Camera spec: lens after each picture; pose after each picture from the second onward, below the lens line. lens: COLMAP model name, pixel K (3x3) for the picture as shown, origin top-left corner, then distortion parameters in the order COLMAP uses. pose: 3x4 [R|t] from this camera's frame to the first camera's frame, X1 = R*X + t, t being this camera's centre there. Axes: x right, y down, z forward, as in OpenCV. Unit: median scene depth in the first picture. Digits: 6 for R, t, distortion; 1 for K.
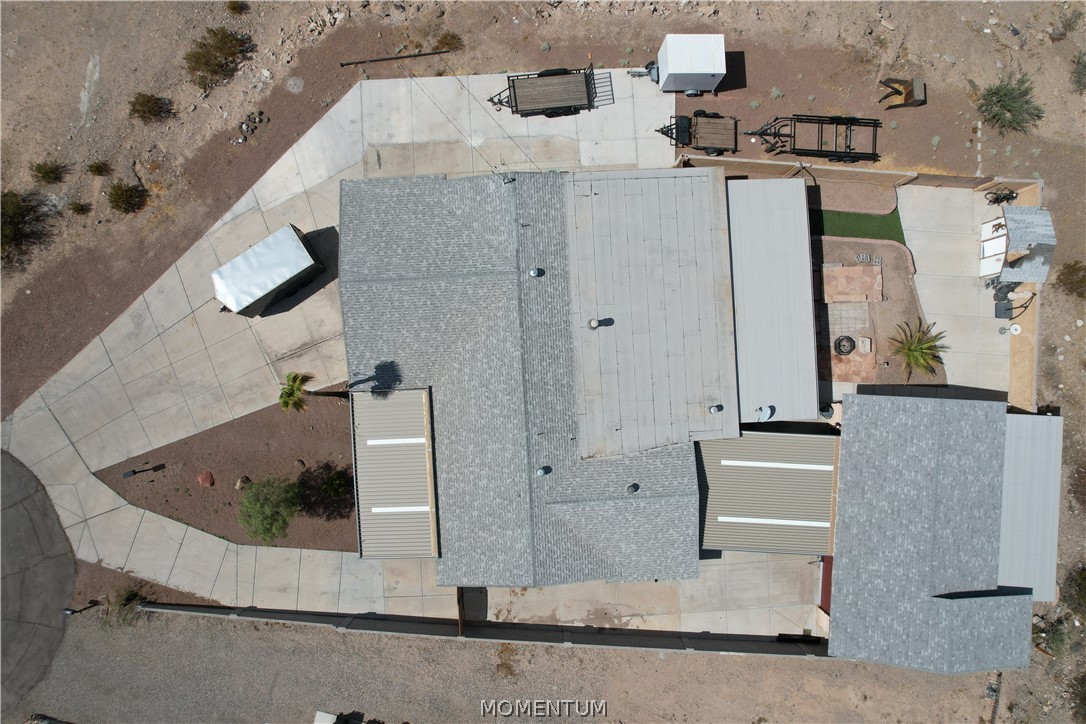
lens RADIAL K [[690.5, 0, 541.5], [0, 690.5, 369.8], [0, 0, 1]] dist [-0.048060, 0.037826]
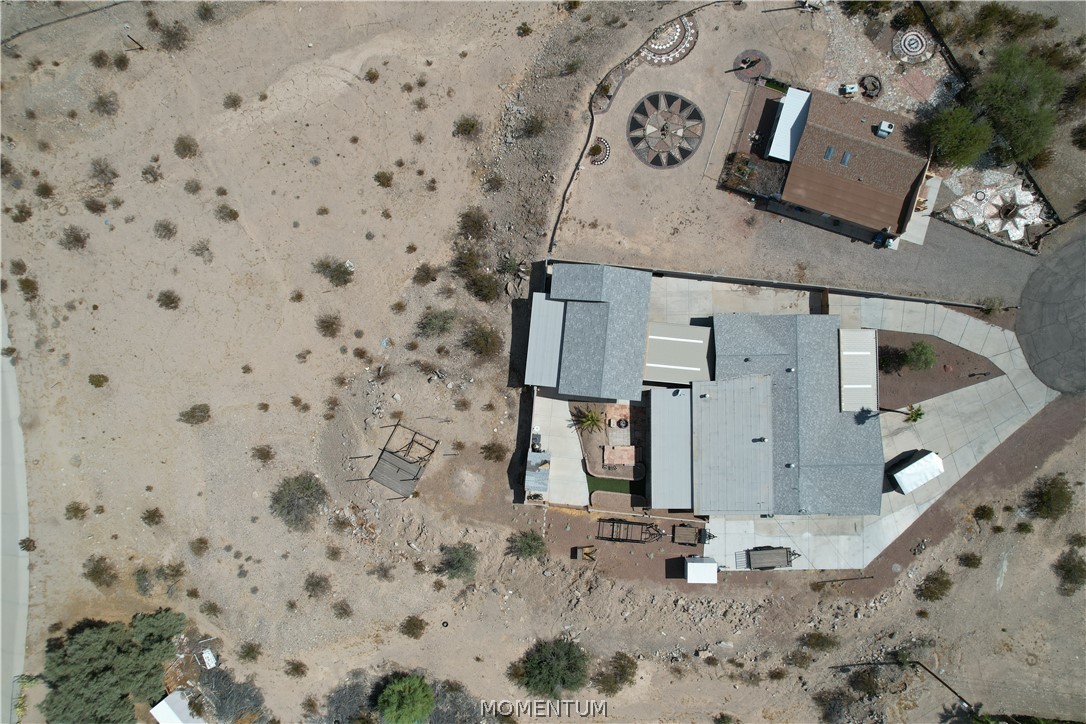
lens RADIAL K [[690.5, 0, 538.8], [0, 690.5, 365.5], [0, 0, 1]] dist [-0.048060, 0.037826]
pose [[-0.999187, -0.040226, 0.002522, 0.685798], [0.040279, -0.998846, 0.026177, 0.068551], [0.001466, 0.026257, 0.999654, -0.971661]]
